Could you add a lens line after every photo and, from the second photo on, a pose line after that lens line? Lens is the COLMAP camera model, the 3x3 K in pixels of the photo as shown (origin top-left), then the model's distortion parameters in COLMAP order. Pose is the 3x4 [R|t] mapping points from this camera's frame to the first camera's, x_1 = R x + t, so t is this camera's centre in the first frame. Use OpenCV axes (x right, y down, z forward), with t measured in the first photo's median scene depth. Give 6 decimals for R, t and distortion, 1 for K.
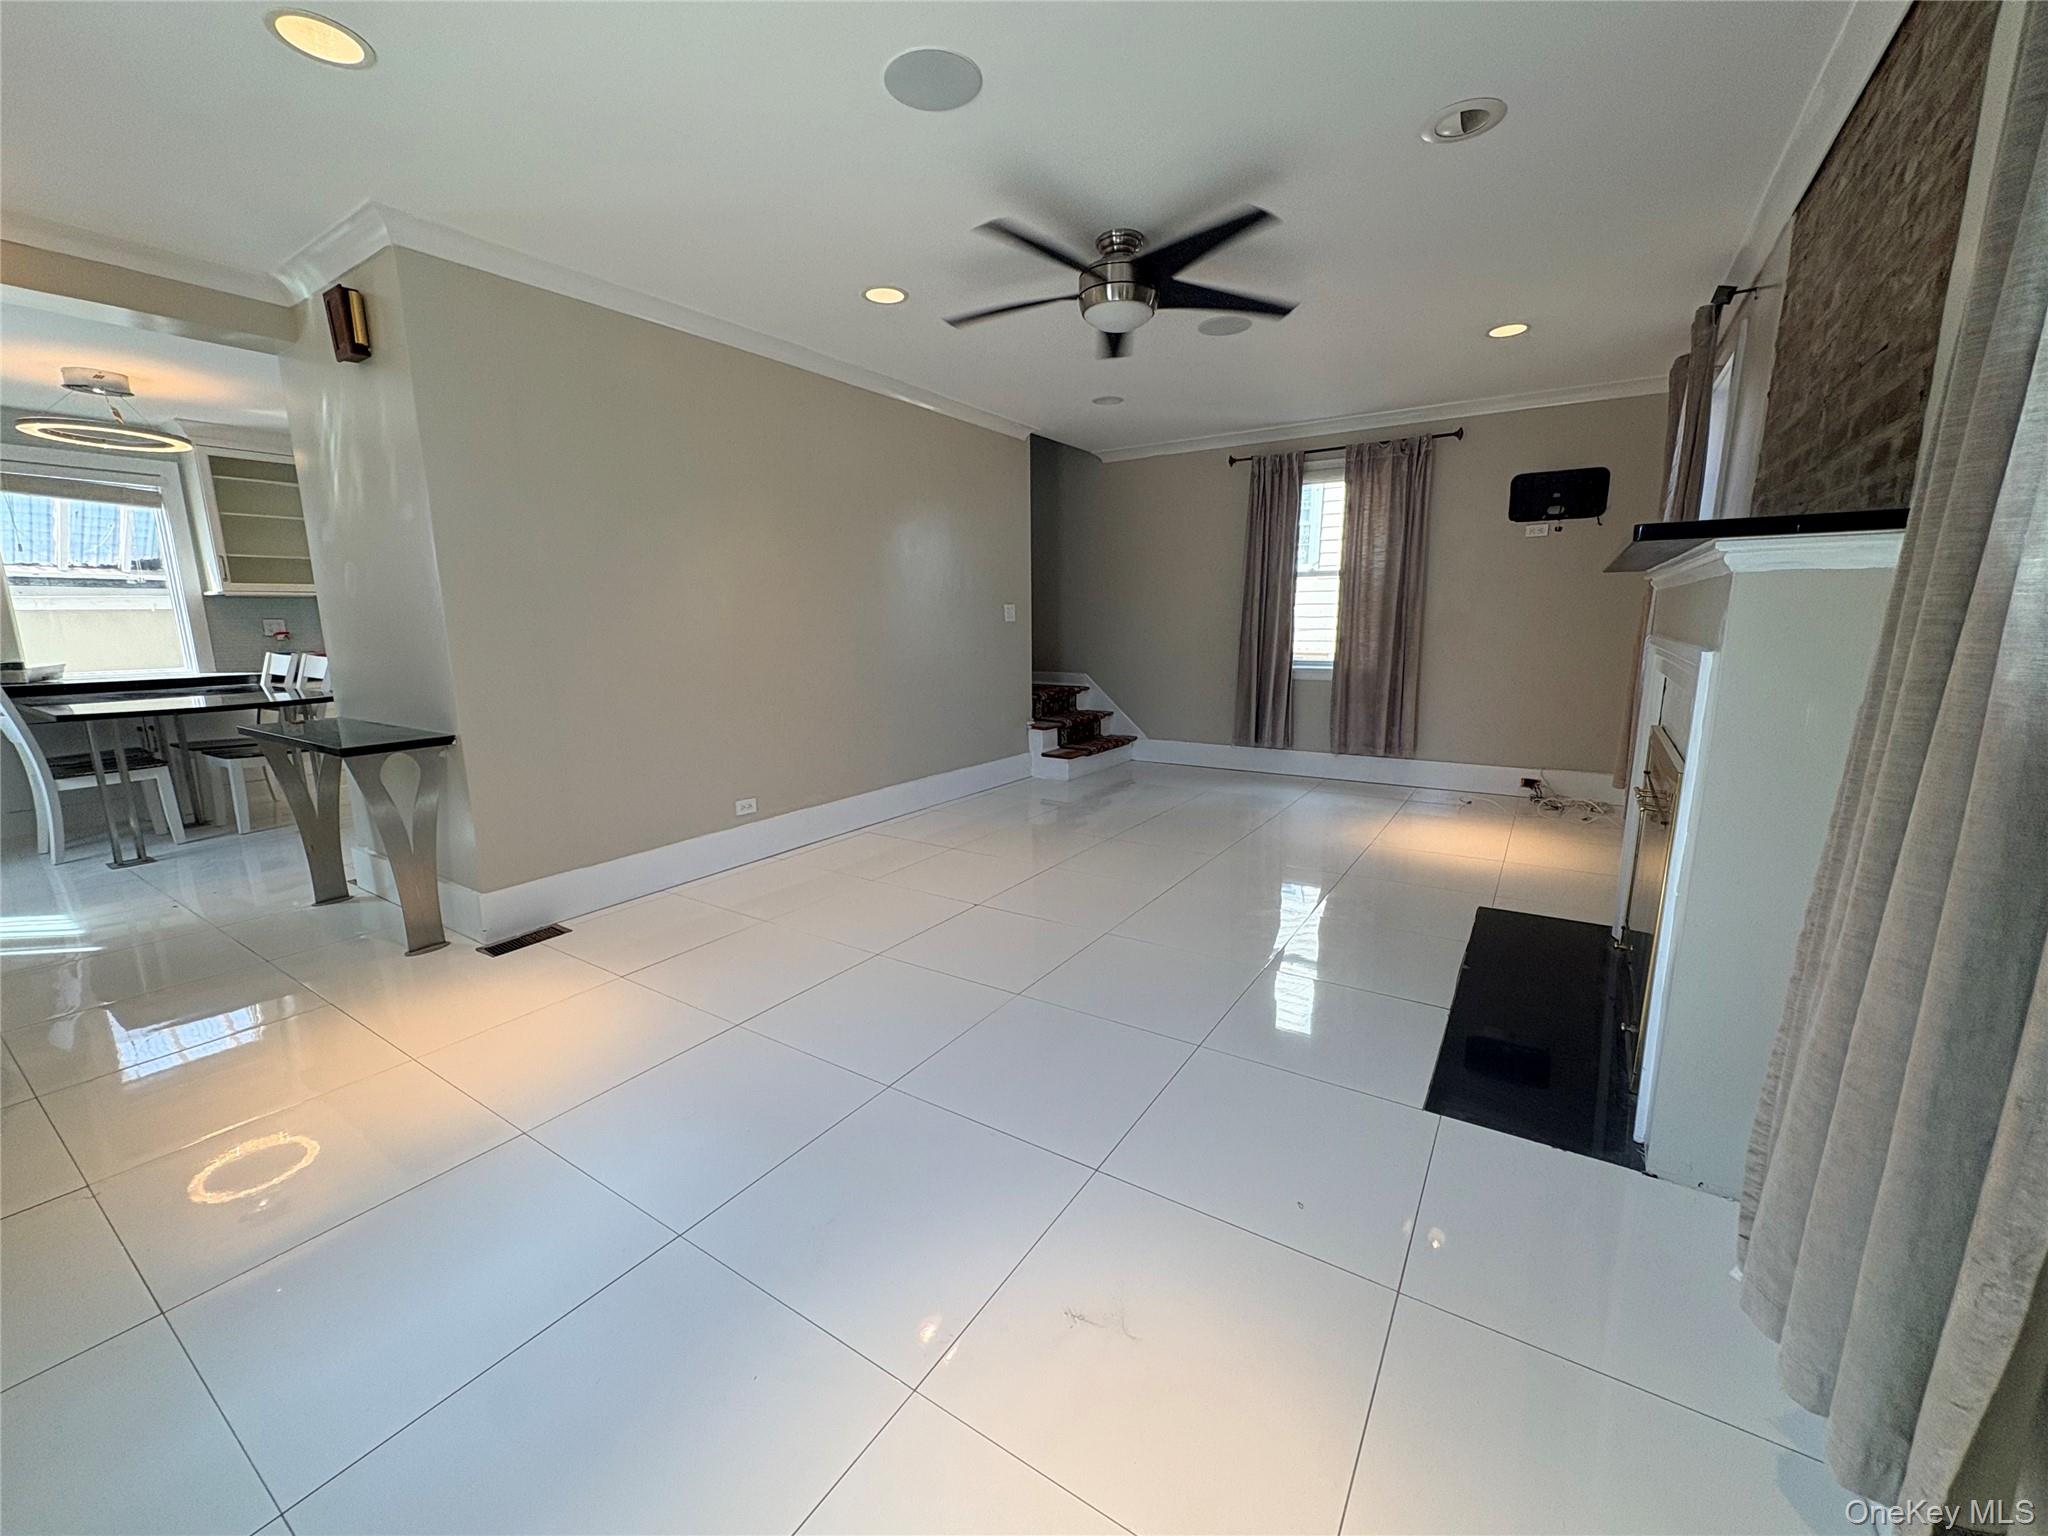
lens RADIAL K [[815.6, 0, 1026.6], [0, 815.6, 771.8], [0, 0, 1]] dist [0.000010, 0.000007]
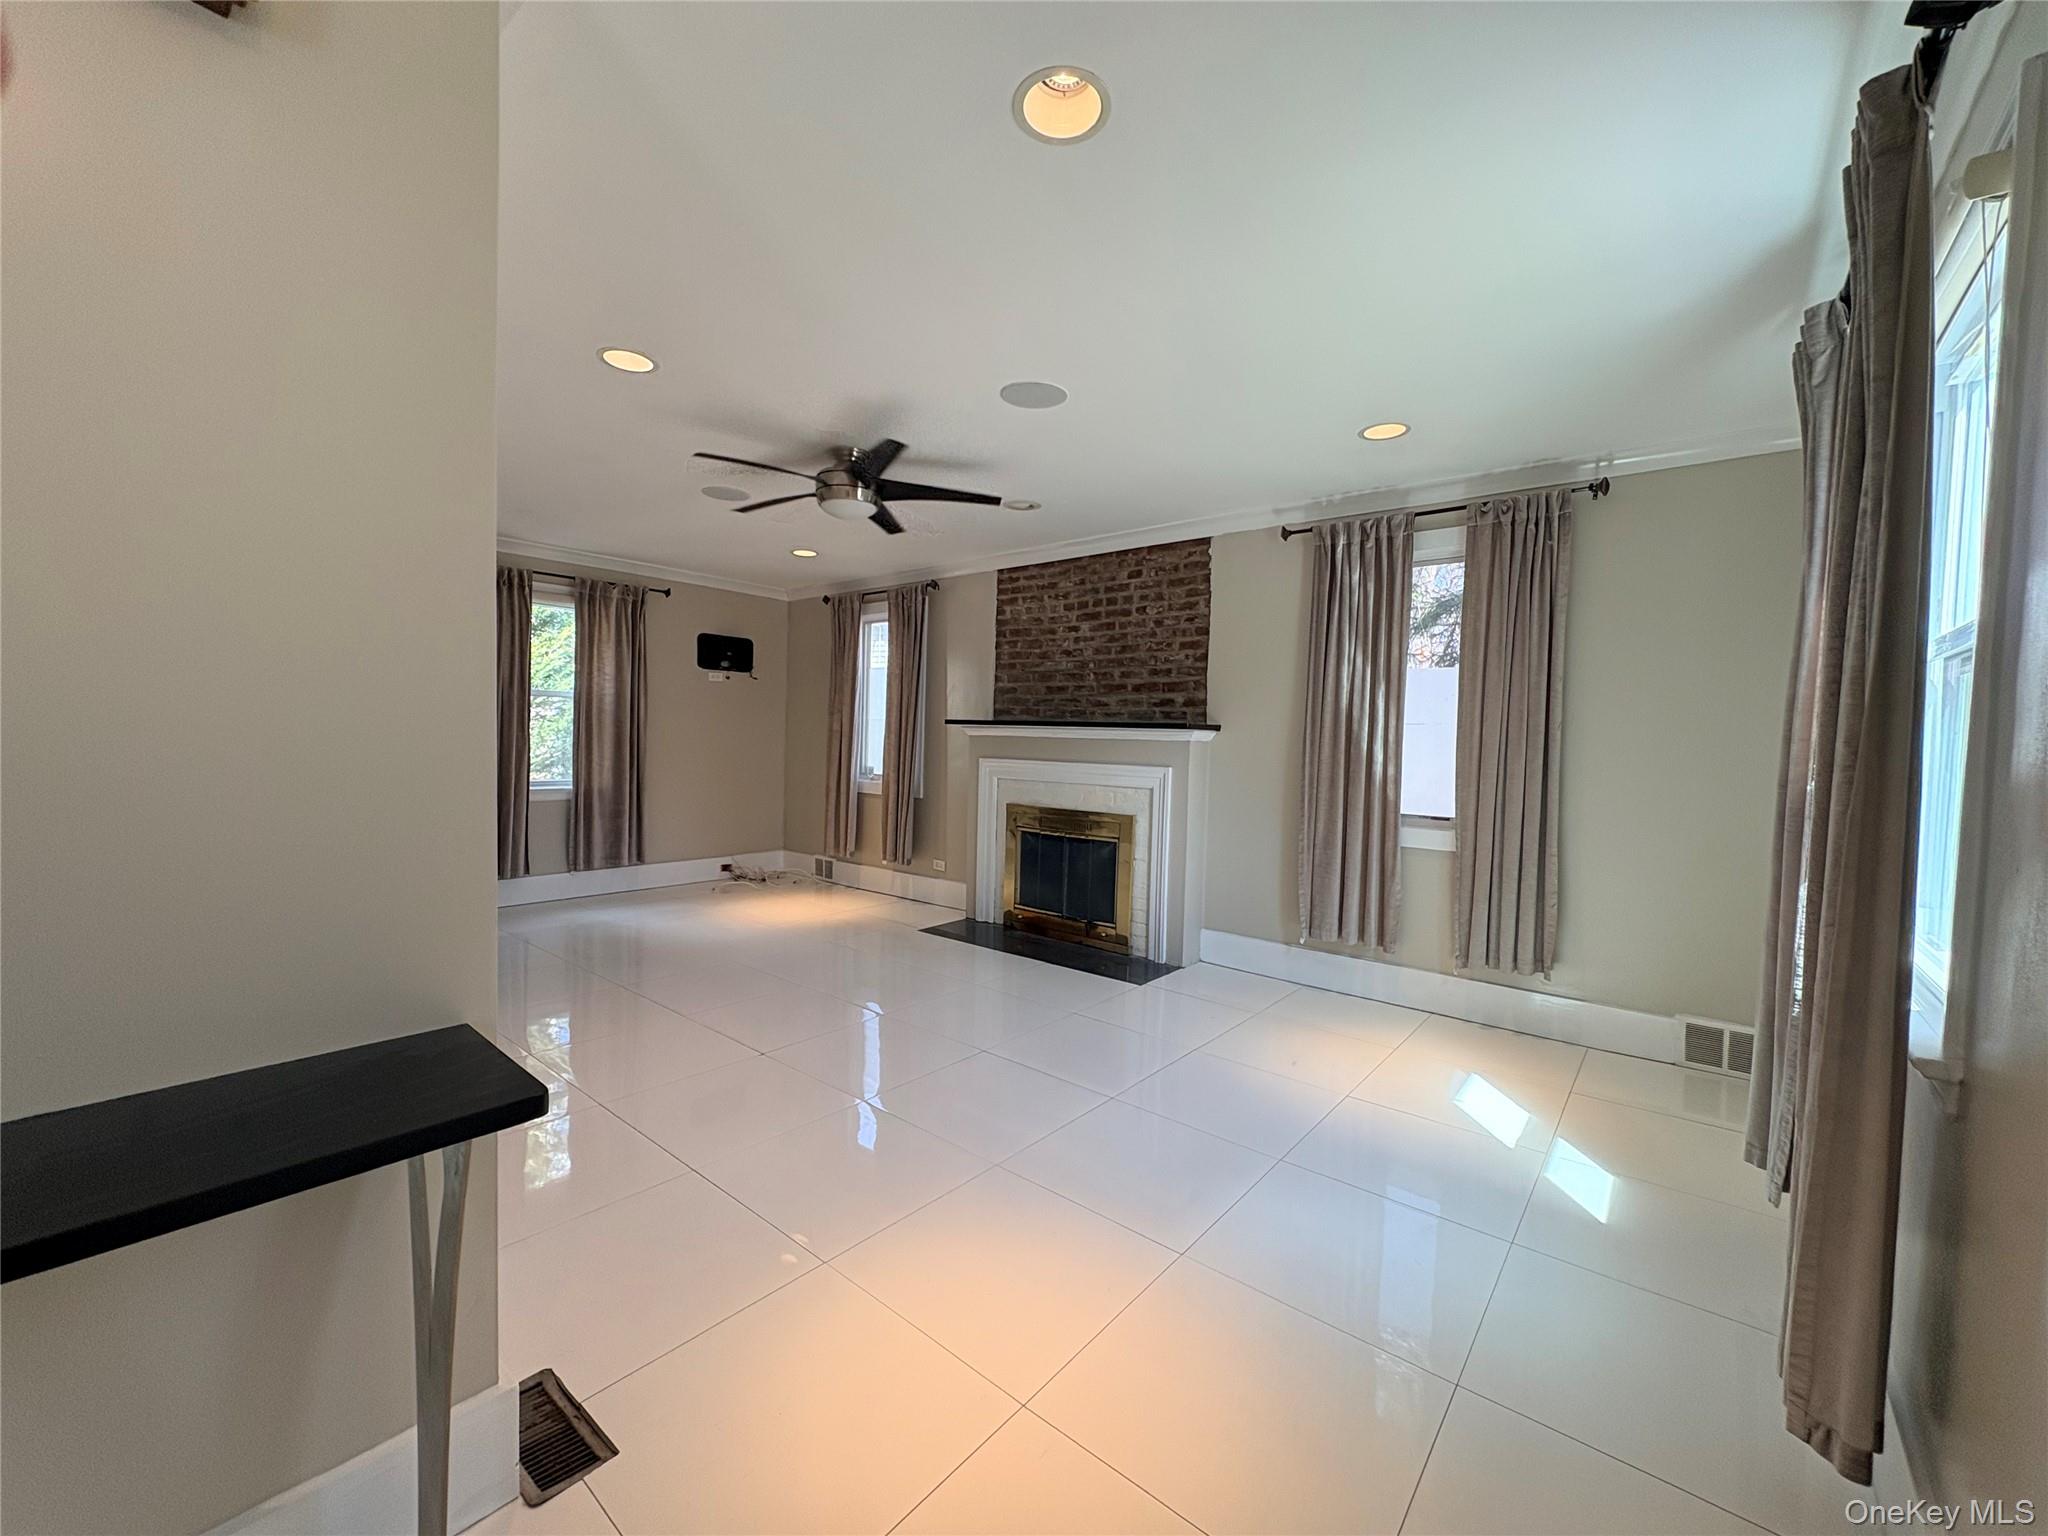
lens RADIAL K [[815.6, 0, 1027.6], [0, 815.6, 771.3], [0, 0, 1]] dist [0.000010, 0.000007]
pose [[0.111250, -0.026352, 0.993443, -0.601125], [0.155783, 0.987752, 0.008756, -0.072475], [-0.981507, 0.153788, 0.113992, 0.353371]]
